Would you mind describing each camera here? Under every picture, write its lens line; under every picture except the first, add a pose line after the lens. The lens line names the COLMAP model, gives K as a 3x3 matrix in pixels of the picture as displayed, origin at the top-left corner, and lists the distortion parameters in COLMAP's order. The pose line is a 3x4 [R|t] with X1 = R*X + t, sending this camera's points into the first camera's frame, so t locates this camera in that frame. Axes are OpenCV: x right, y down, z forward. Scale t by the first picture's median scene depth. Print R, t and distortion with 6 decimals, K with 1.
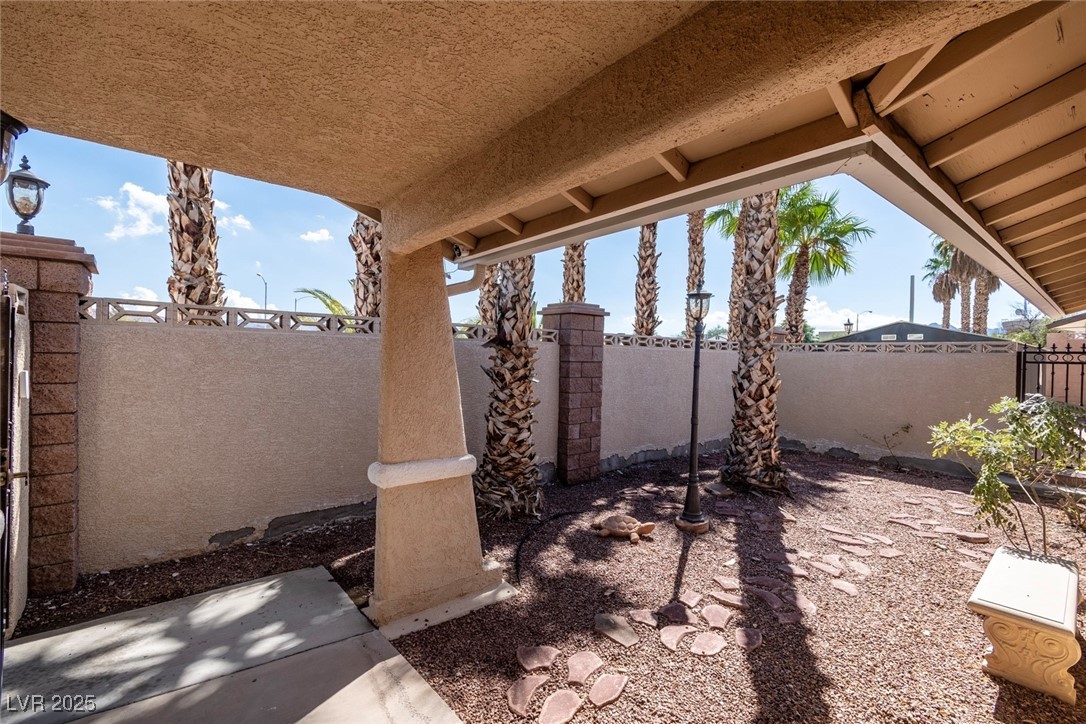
lens RADIAL K [[479.3, 0, 538.2], [0, 479.3, 362.2], [0, 0, 1]] dist [-0.000680, -0.000024]
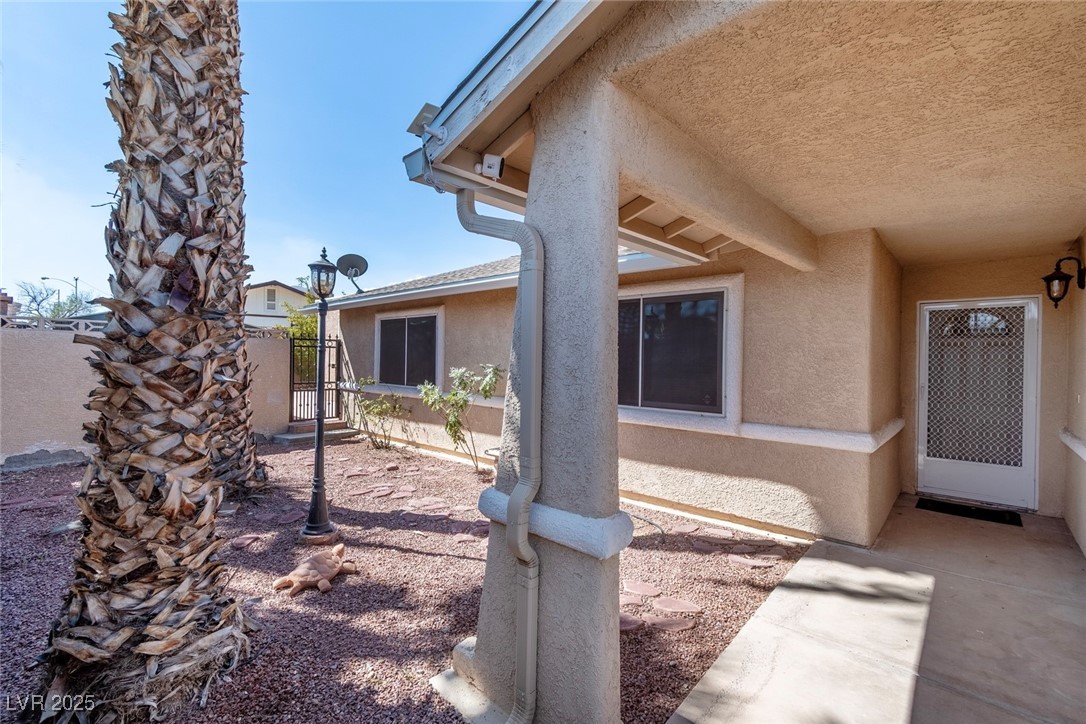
lens RADIAL K [[479.3, 0, 538.5], [0, 479.3, 359.3], [0, 0, 1]] dist [-0.000680, -0.000024]
pose [[-0.145037, -0.025319, 0.989102, -0.618866], [-0.003155, 0.999679, 0.025127, 0.001960], [-0.989421, 0.000524, -0.145070, 0.808791]]
